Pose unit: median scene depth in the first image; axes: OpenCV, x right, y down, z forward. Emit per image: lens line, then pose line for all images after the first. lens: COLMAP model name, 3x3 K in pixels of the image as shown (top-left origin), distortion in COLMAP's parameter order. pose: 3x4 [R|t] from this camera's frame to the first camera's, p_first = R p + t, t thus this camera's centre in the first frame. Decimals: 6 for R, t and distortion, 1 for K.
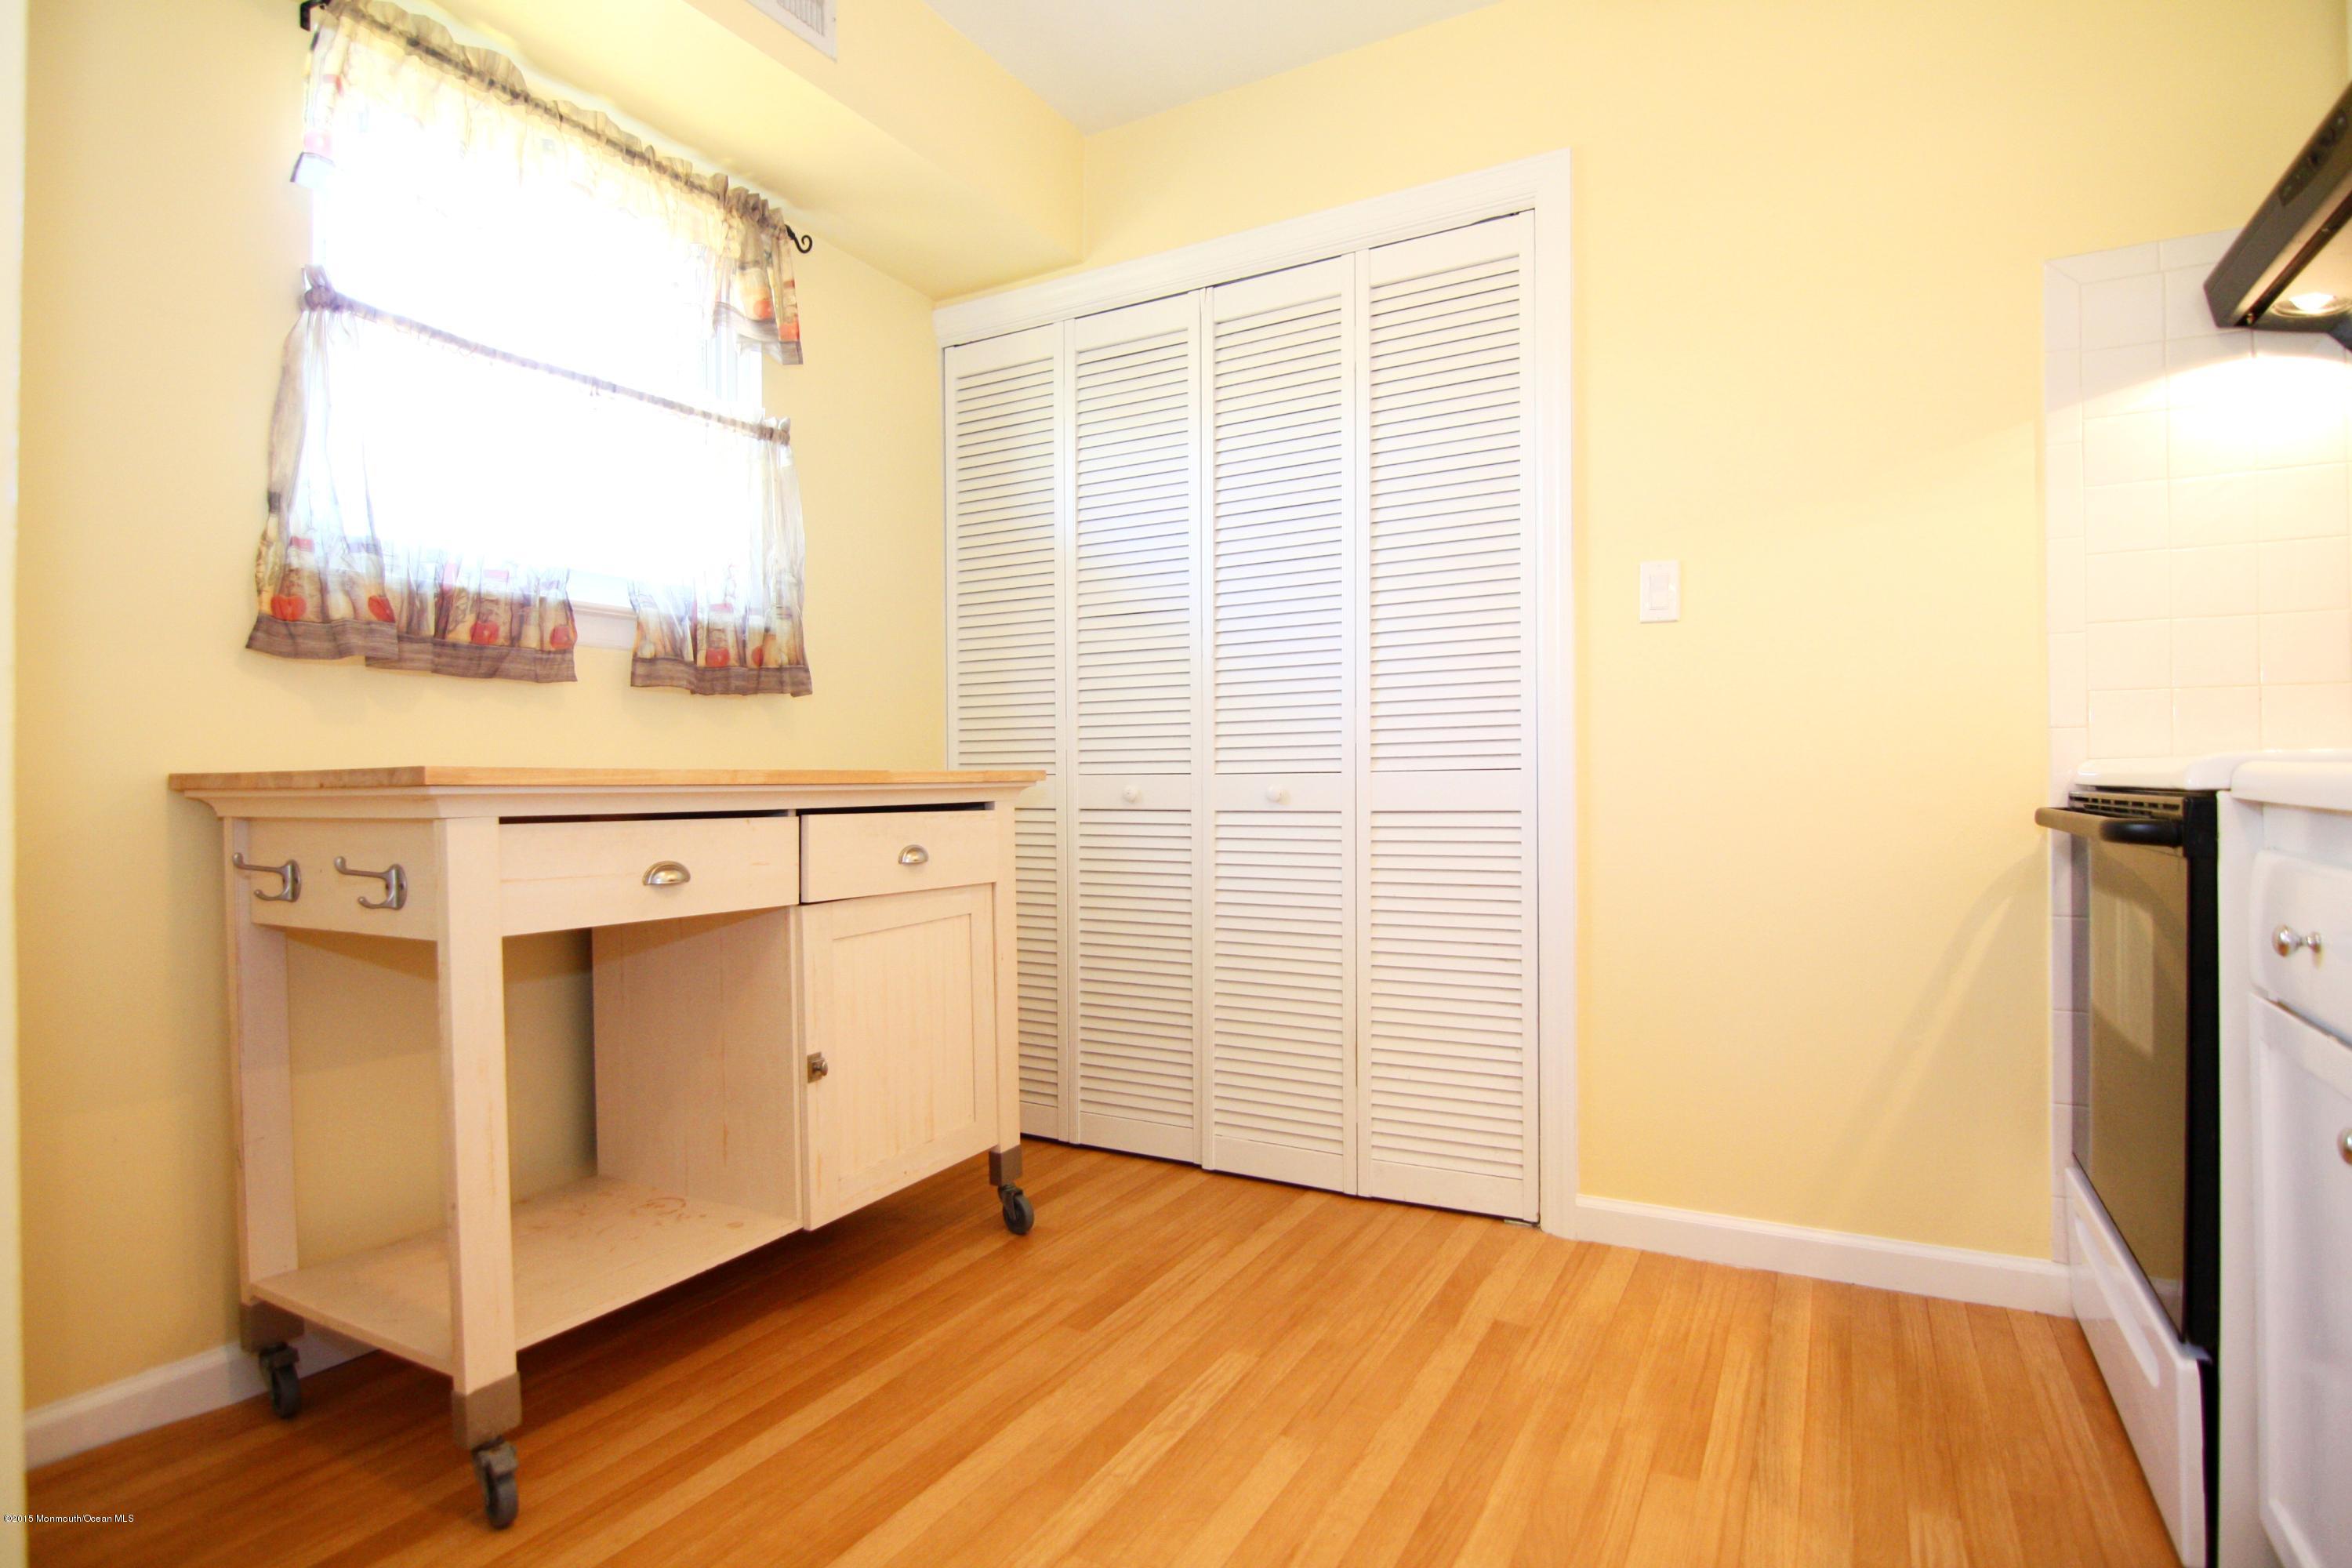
lens RADIAL K [[1201.9, 0, 1181.0], [0, 1201.9, 788.7], [0, 0, 1]] dist [0.000055, -0.012232]
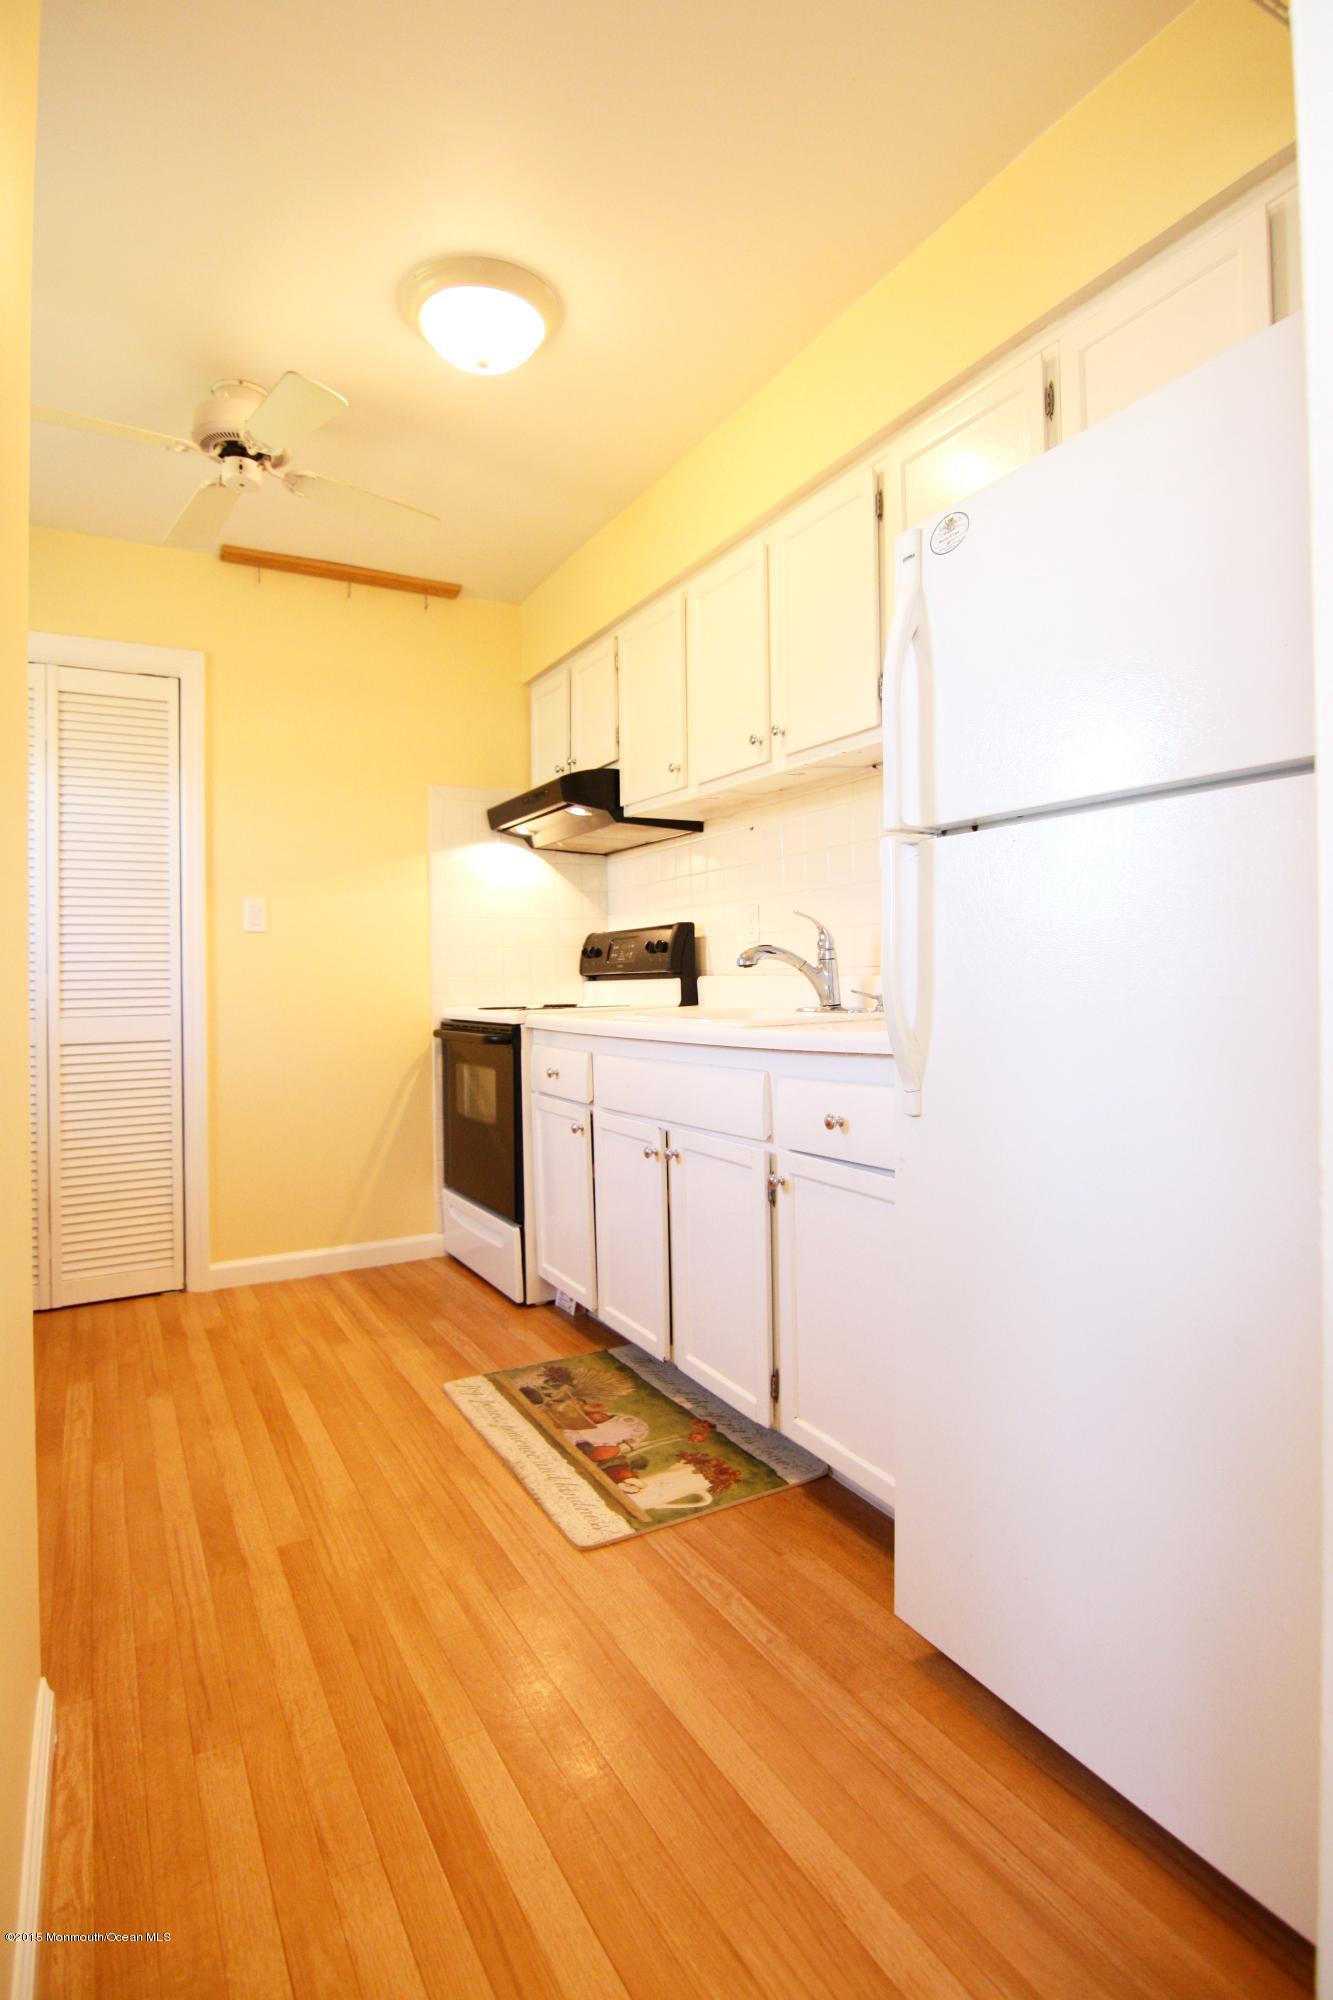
lens RADIAL K [[1022.0, 0, 666.5], [0, 1022.0, 1000.0], [0, 0, 1]] dist [0.000055, -0.012232]
pose [[0.545633, -0.013179, 0.837920, -0.643158], [0.015204, 0.999867, 0.005825, -0.042782], [-0.837886, 0.009561, 0.545761, -0.409184]]
